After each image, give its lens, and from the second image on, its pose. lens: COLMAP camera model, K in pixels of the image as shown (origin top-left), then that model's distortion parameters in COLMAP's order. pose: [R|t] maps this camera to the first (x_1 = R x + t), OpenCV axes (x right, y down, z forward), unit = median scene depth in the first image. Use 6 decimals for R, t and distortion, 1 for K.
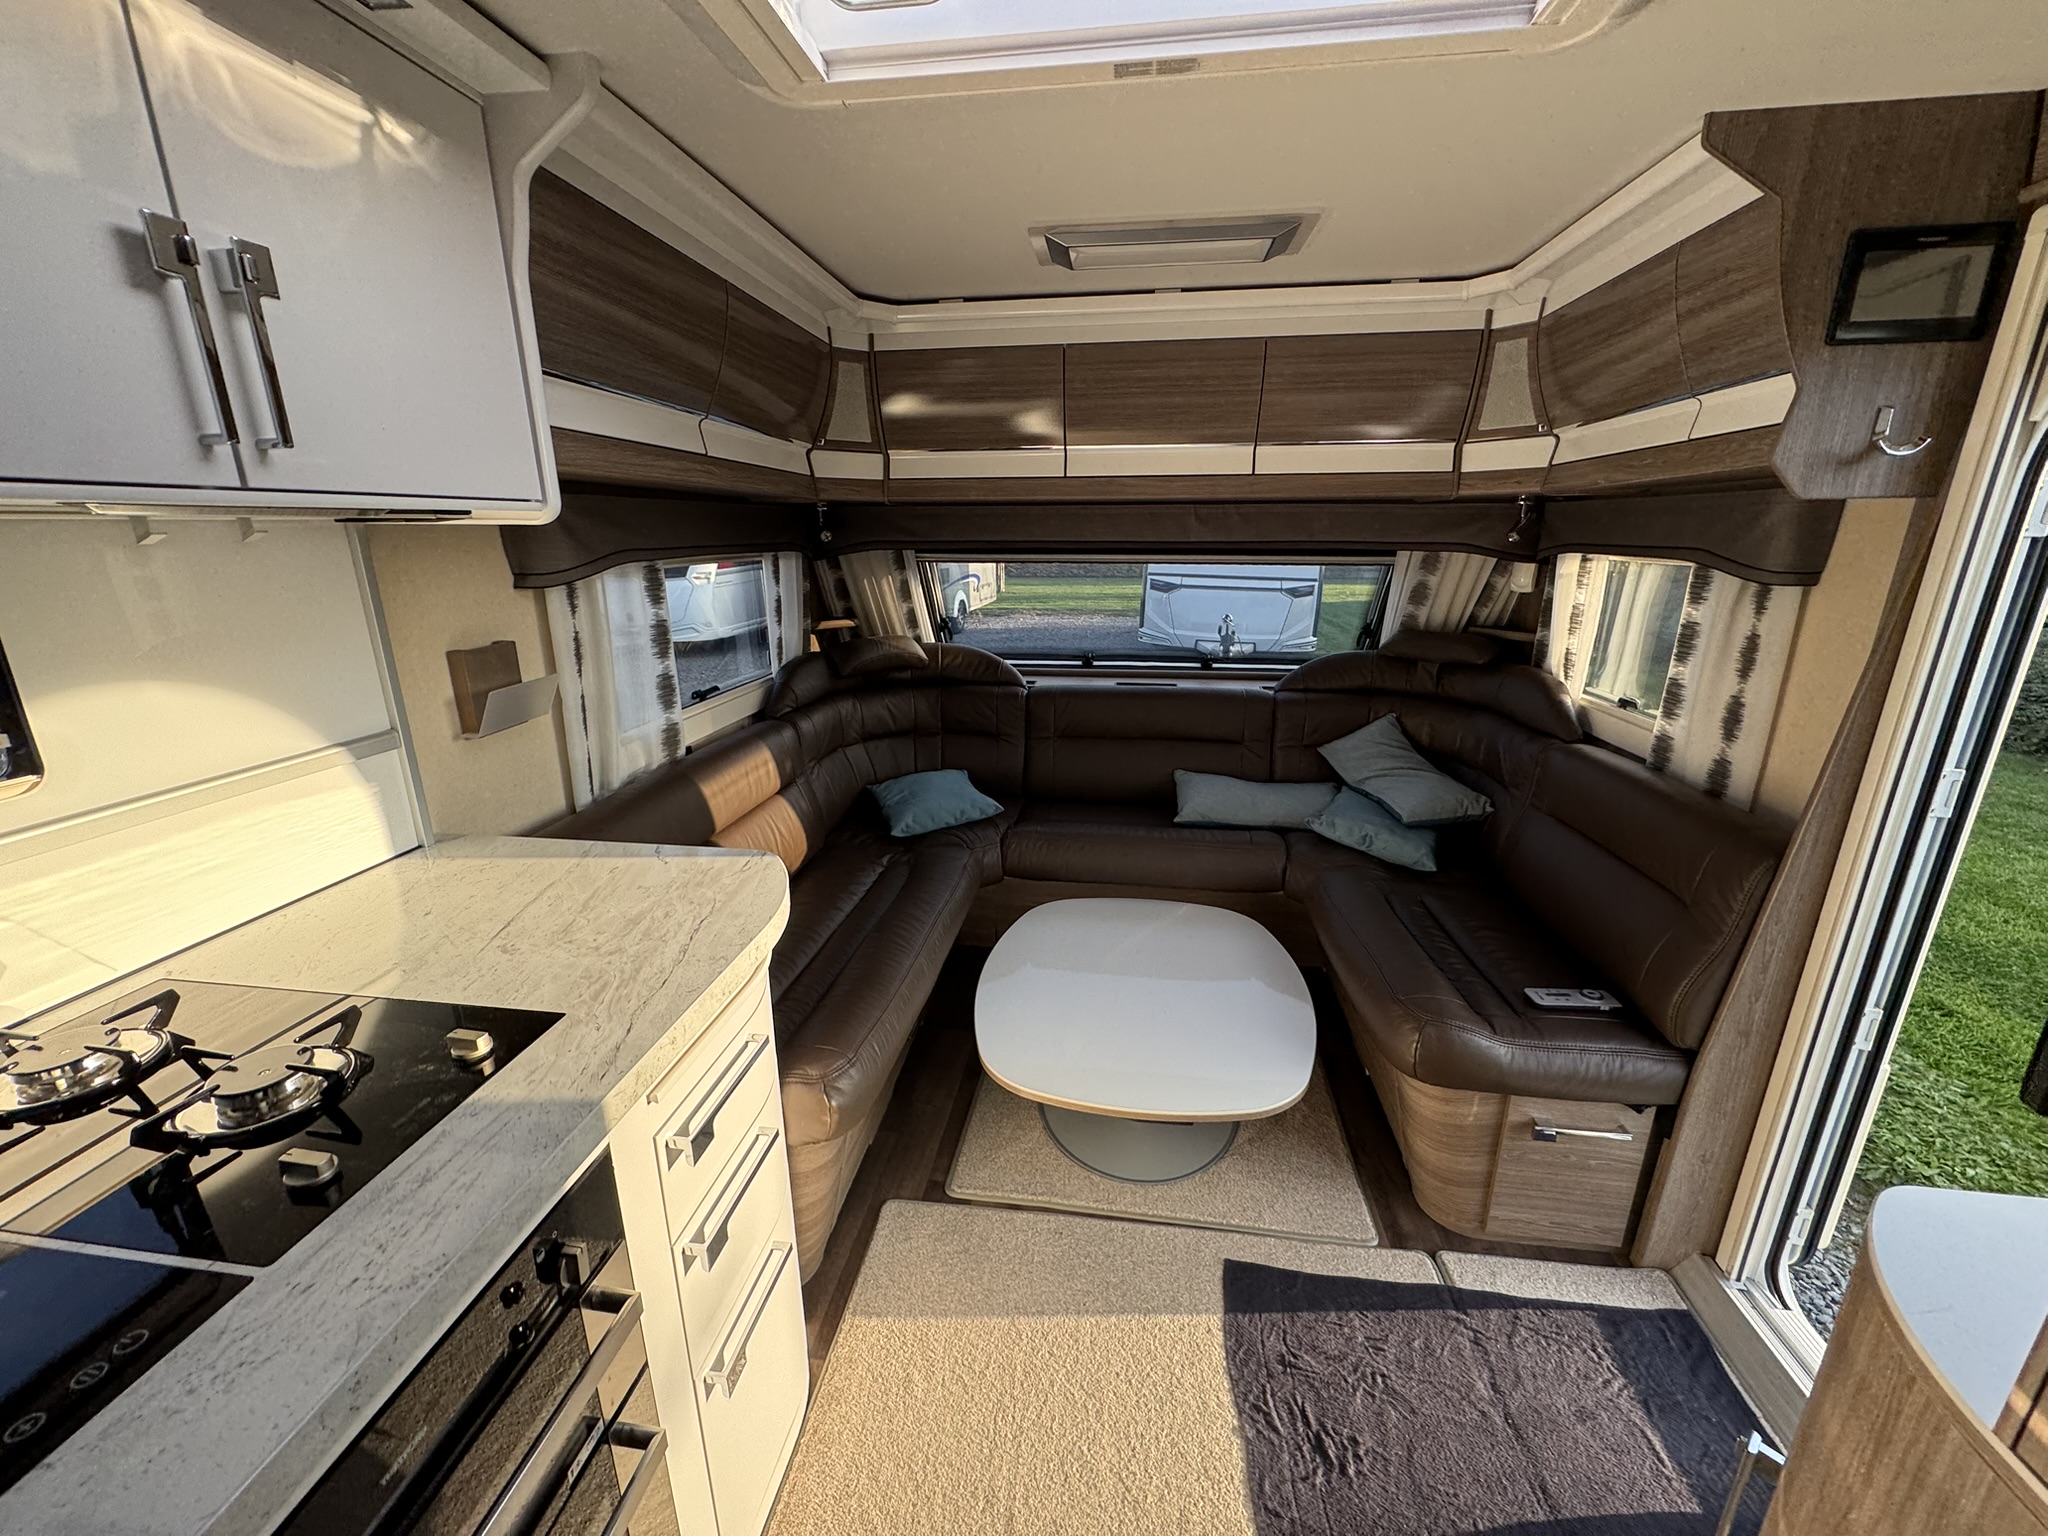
lens RADIAL K [[809.1, 0, 1024.0], [0, 809.1, 768.0], [0, 0, 1]] dist [0.000386, 0.000091]
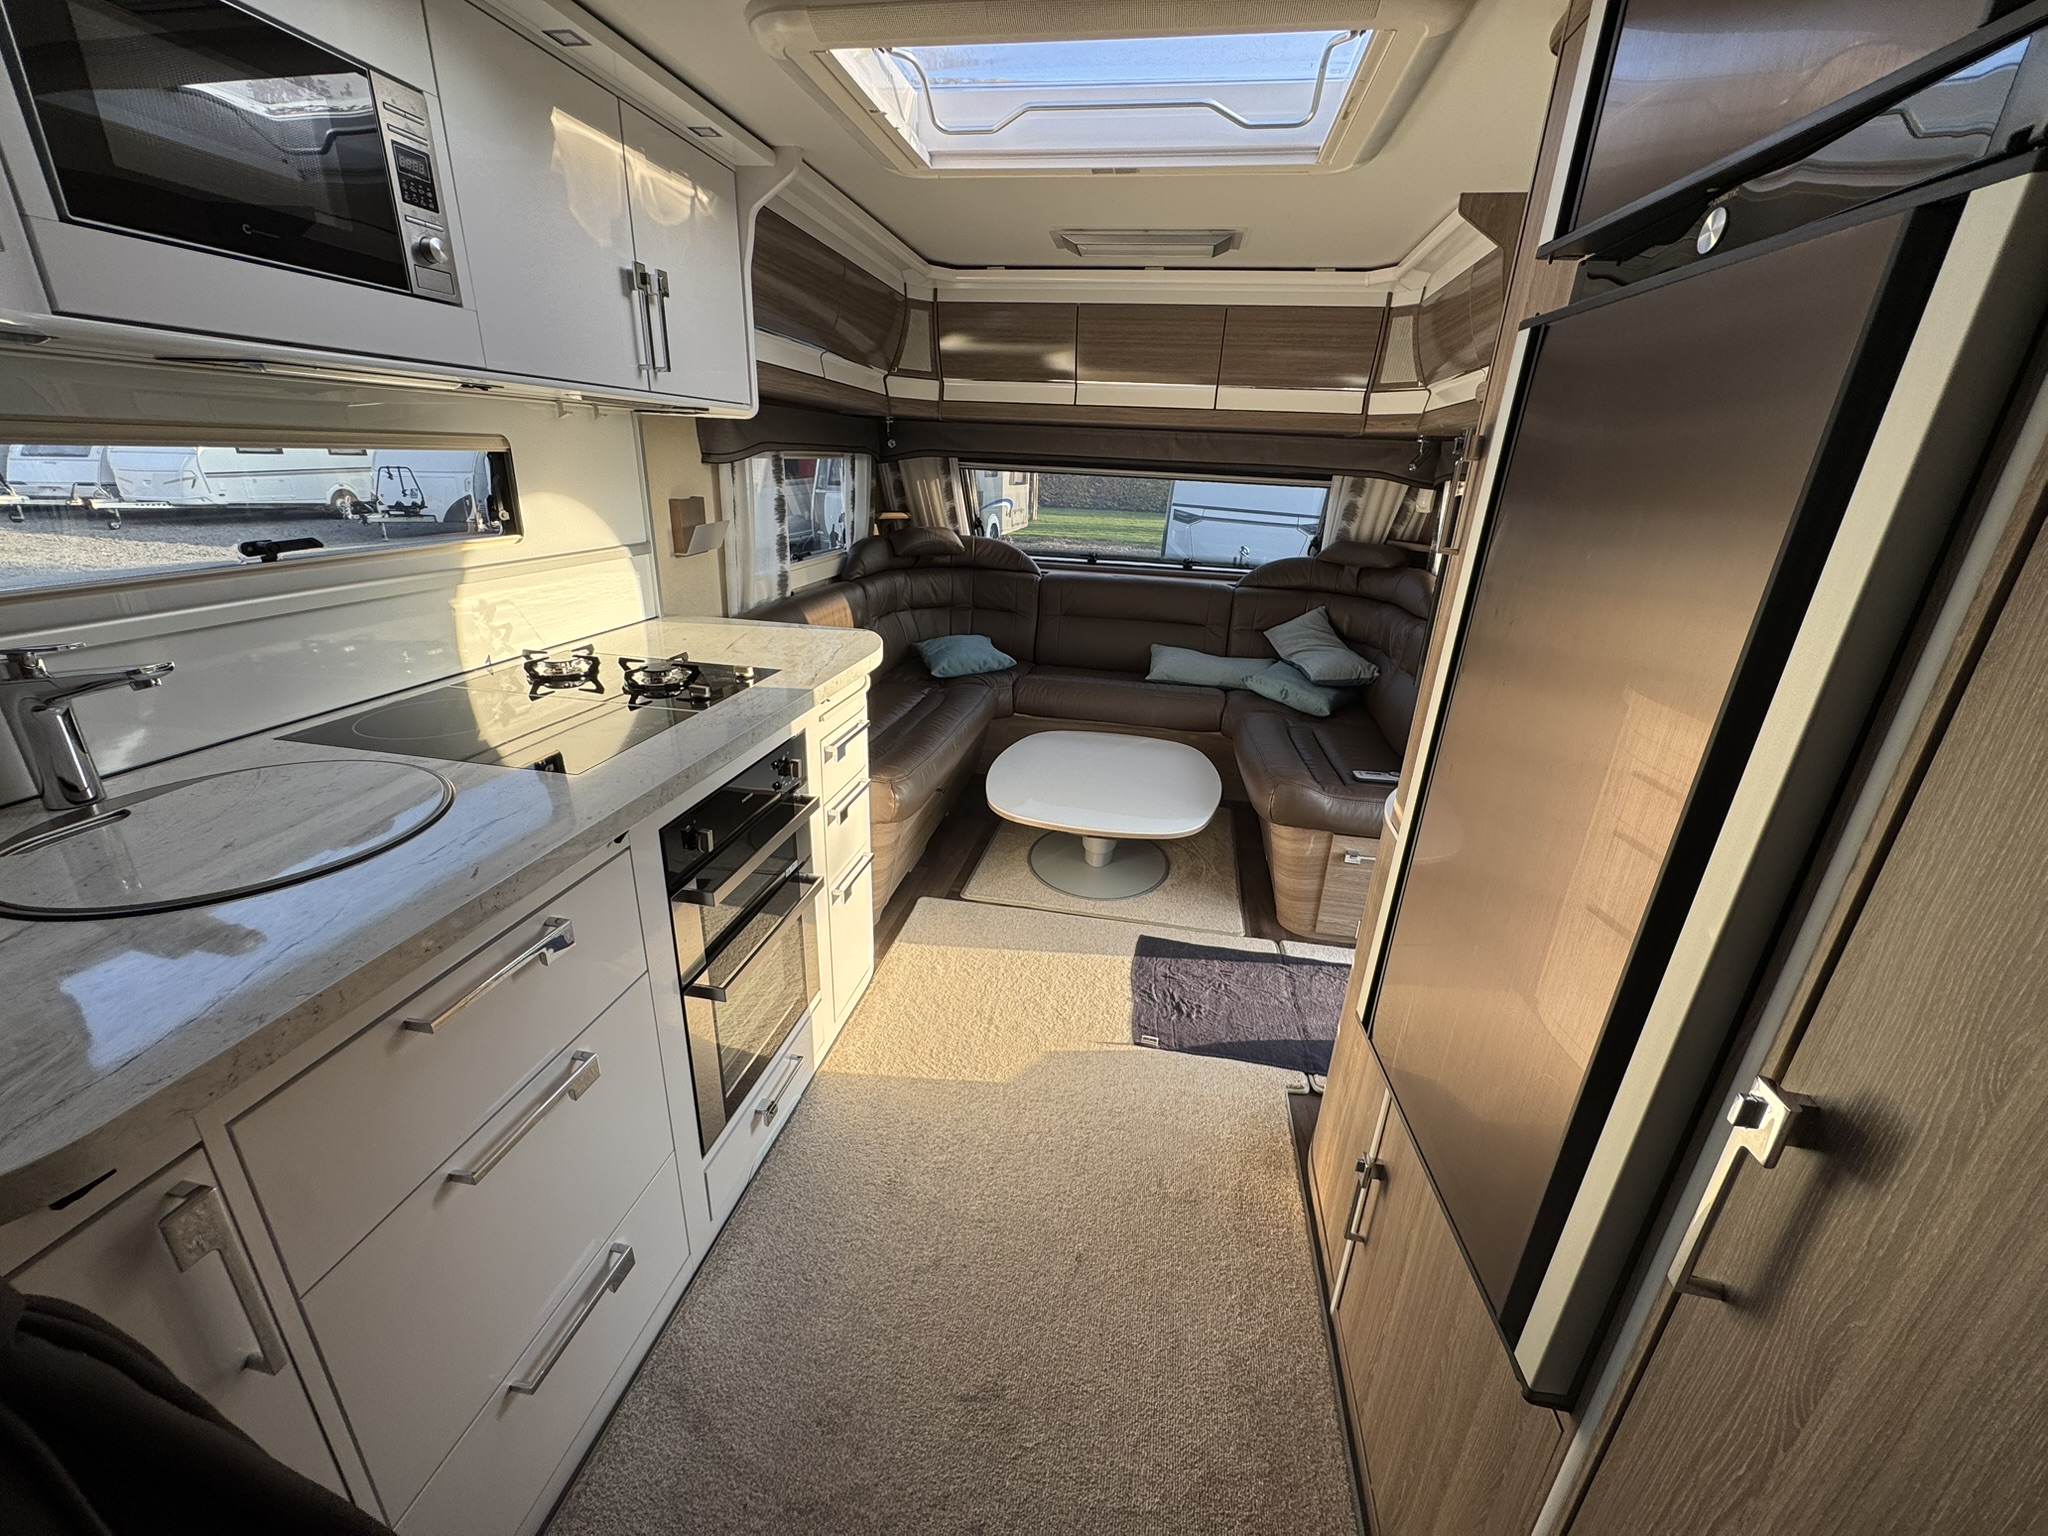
lens RADIAL K [[809.1, 0, 1024.0], [0, 809.1, 768.0], [0, 0, 1]] dist [0.000386, 0.000091]
pose [[0.998032, 0.057196, -0.025721, 0.036601], [-0.055016, 0.995380, 0.078684, 0.137740], [0.030102, -0.077114, 0.996568, -0.383155]]
